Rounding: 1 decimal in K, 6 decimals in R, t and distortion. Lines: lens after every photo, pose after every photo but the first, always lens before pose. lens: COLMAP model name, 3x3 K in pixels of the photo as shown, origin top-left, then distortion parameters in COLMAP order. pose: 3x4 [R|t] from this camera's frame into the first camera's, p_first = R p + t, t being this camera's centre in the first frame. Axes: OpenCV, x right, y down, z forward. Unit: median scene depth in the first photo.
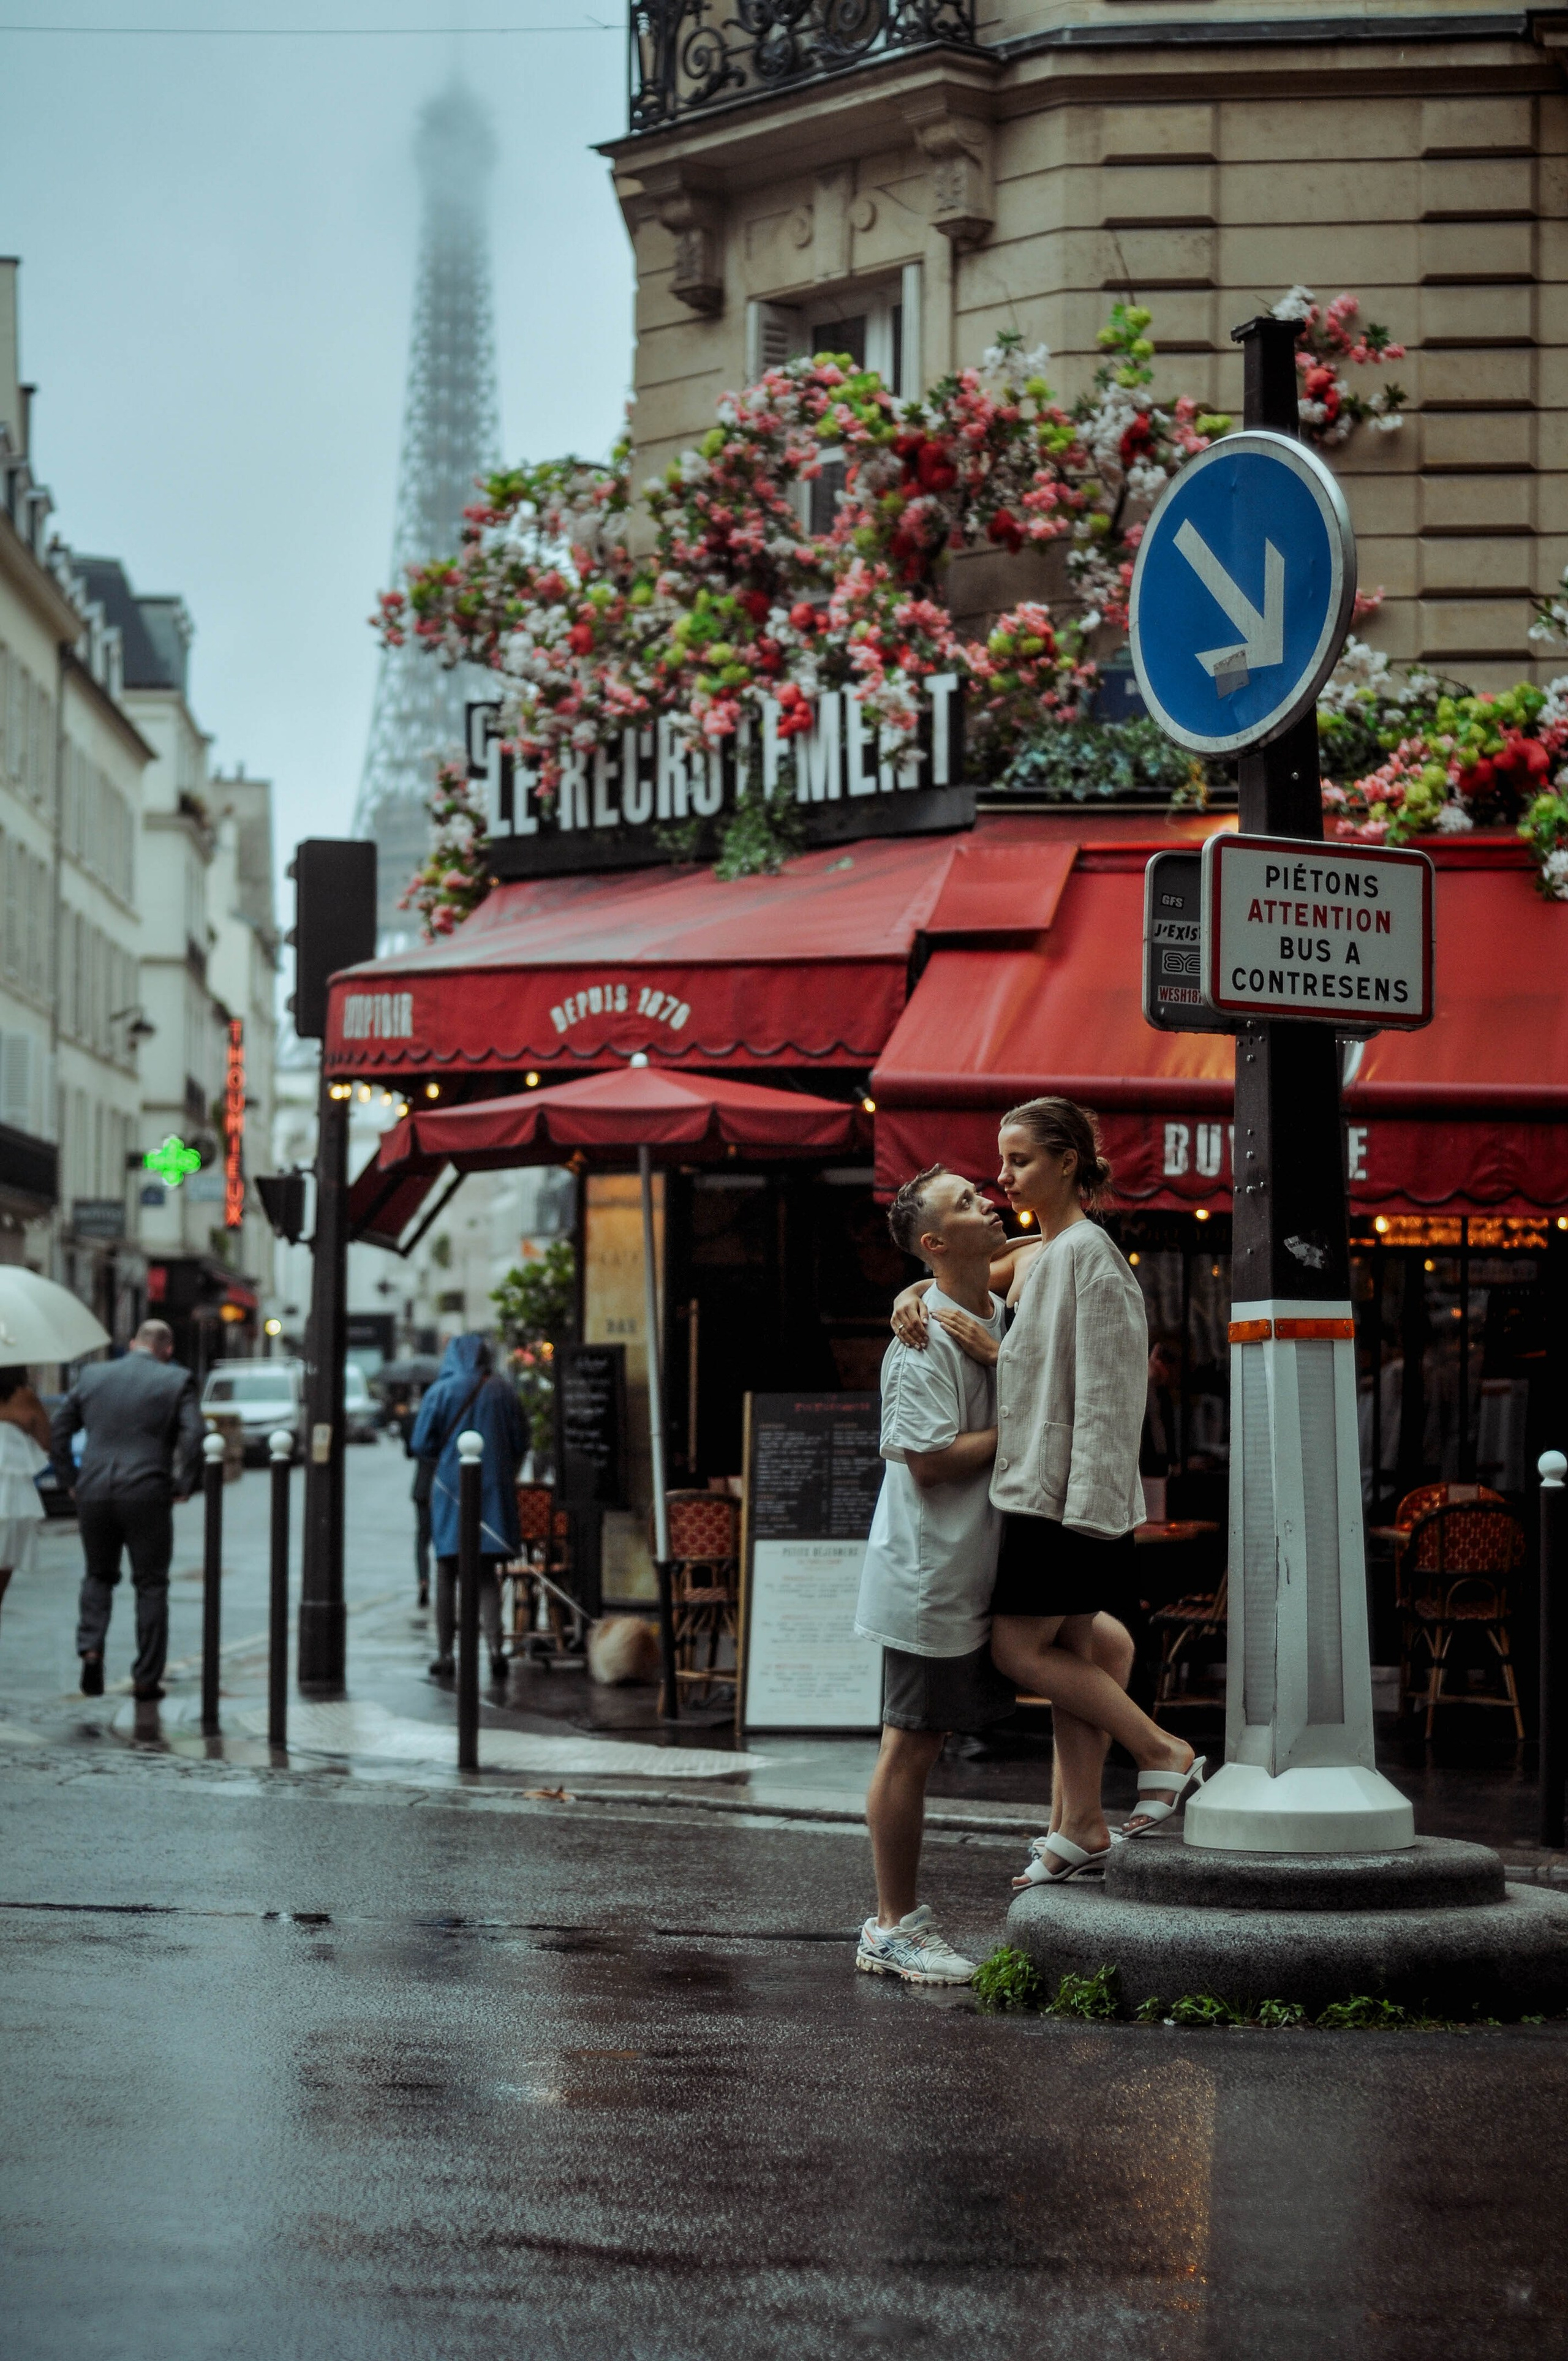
lens RADIAL K [[5098.1, 0, 784.0], [0, 5098.1, 1180.5], [0, 0, 1]] dist [0.001211, 0.072381]
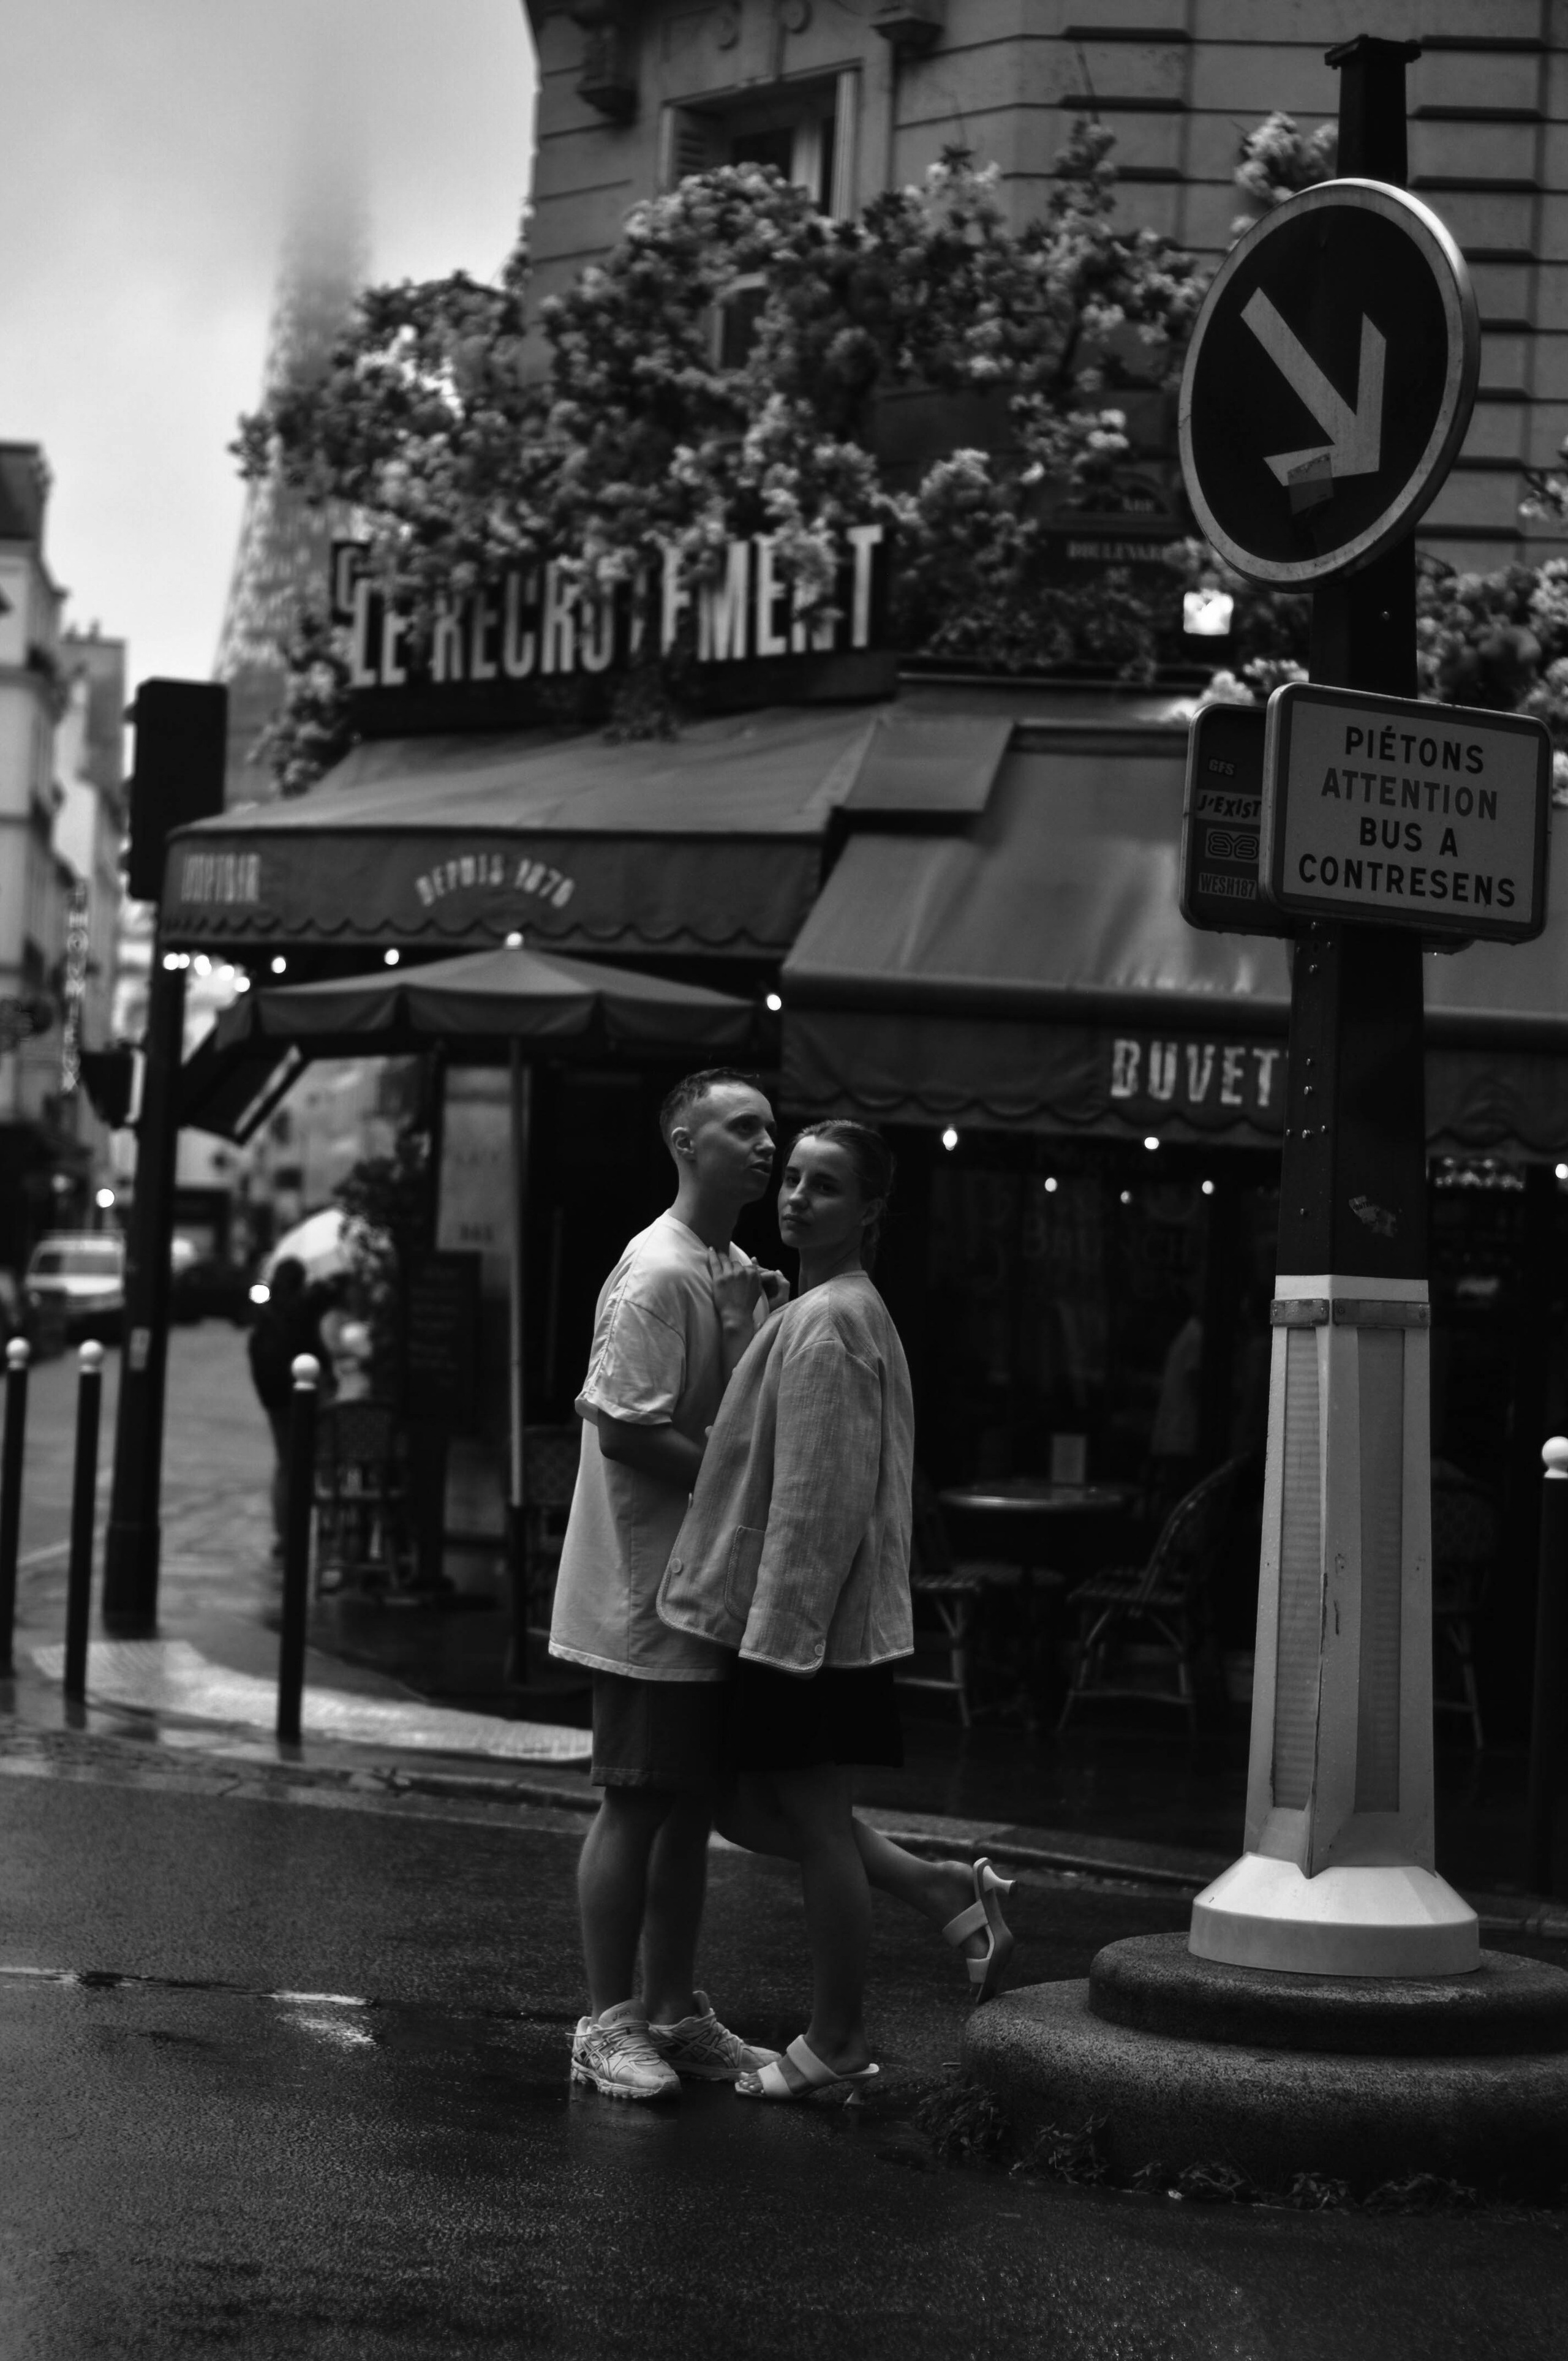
lens RADIAL K [[4940.9, 0, 785.3], [0, 4940.9, 1210.4], [0, 0, 1]] dist [-0.005566, -0.057279]
pose [[0.998498, 0.041727, 0.035507, -0.009001], [-0.042724, 0.998700, 0.027790, -0.002342], [-0.034302, -0.029265, 0.998983, 0.127110]]
